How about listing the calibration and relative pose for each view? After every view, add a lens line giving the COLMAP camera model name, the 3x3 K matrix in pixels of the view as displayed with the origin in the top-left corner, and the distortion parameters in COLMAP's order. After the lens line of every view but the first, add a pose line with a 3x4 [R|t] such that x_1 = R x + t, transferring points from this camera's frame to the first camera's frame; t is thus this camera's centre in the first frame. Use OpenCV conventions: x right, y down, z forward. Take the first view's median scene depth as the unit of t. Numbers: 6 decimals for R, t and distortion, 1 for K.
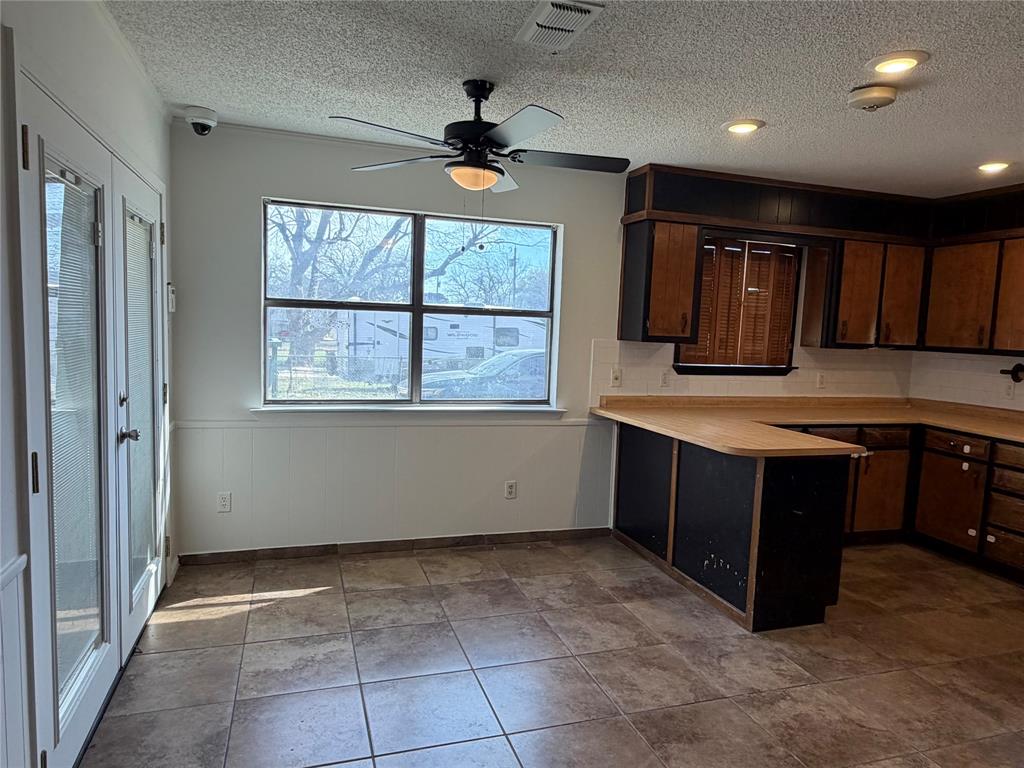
lens RADIAL K [[665.3, 0, 515.0], [0, 665.3, 385.8], [0, 0, 1]] dist [-0.003464, 0.001623]
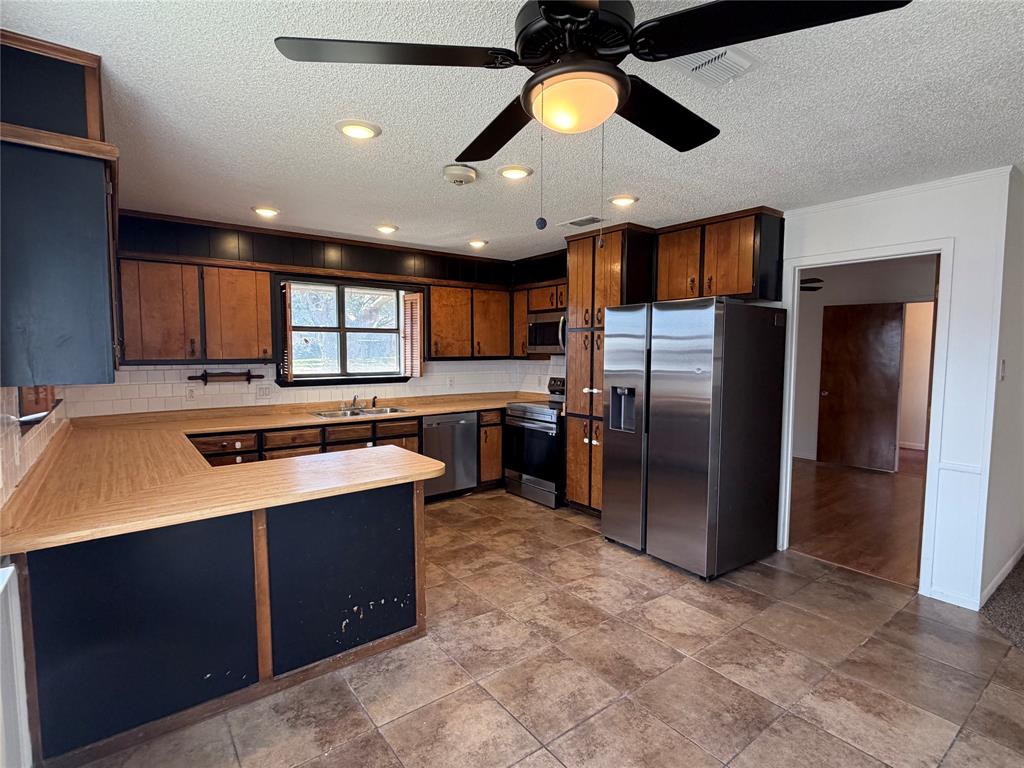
lens RADIAL K [[513.0, 0, 512.8], [0, 513.0, 387.1], [0, 0, 1]] dist [0.013537, 0.000099]
pose [[-0.318398, -0.112434, 0.941266, -0.358537], [0.076233, 0.986688, 0.143647, -0.111660], [-0.944887, 0.117492, -0.305588, 0.904394]]
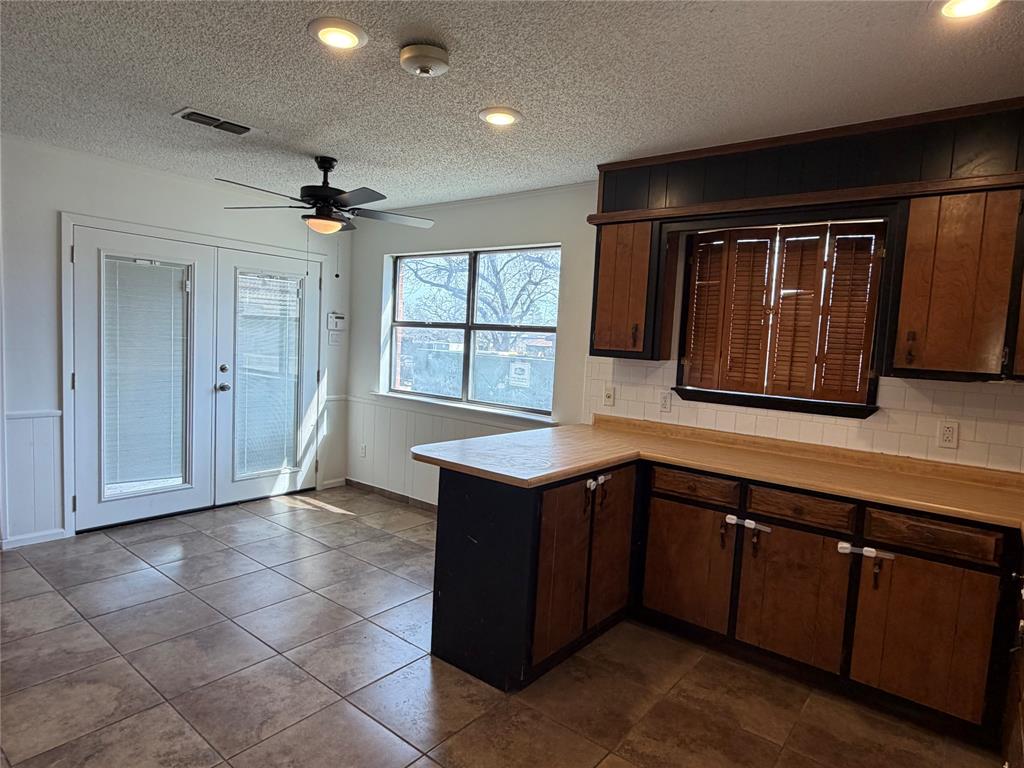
lens RADIAL K [[600.2, 0, 517.8], [0, 600.2, 383.4], [0, 0, 1]] dist [-0.001035, 0.001591]
pose [[0.544653, 0.052297, -0.837029, 0.933042], [-0.107708, 0.994151, -0.007971, -0.010808], [0.831716, 0.094497, 0.547100, 0.508320]]
